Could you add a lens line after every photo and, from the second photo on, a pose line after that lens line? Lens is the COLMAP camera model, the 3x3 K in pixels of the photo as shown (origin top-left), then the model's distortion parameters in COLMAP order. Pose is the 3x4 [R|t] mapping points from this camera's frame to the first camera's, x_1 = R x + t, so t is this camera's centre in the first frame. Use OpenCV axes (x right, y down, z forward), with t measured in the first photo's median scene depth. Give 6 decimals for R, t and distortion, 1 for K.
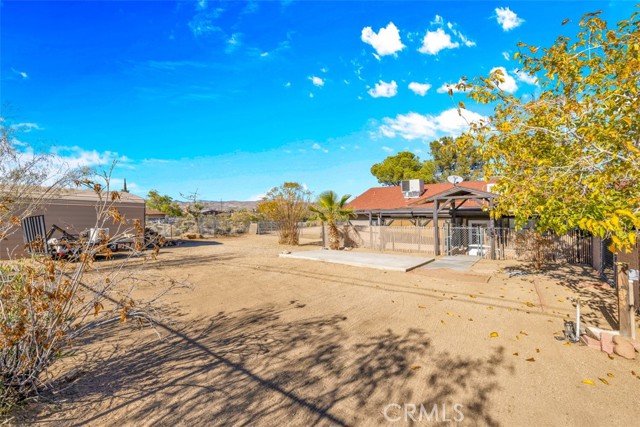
lens RADIAL K [[295.3, 0, 320.0], [0, 295.3, 213.5], [0, 0, 1]] dist [-0.001527, -0.000148]
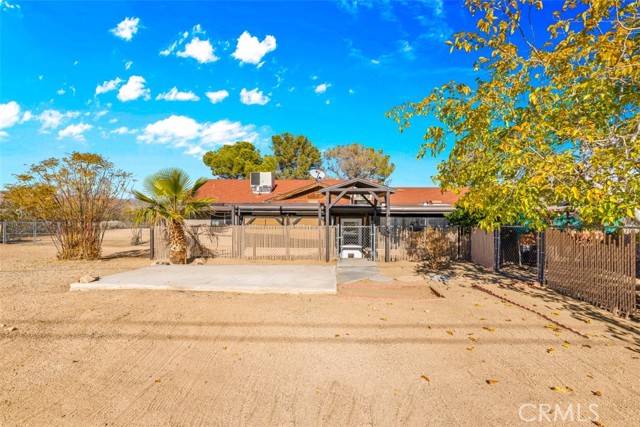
lens RADIAL K [[295.3, 0, 320.0], [0, 295.3, 213.5], [0, 0, 1]] dist [-0.001527, -0.000148]
pose [[0.813499, 0.015509, 0.581360, -0.067579], [-0.012254, 0.999880, -0.009527, 0.015701], [-0.581438, 0.000626, 0.813591, 0.280628]]
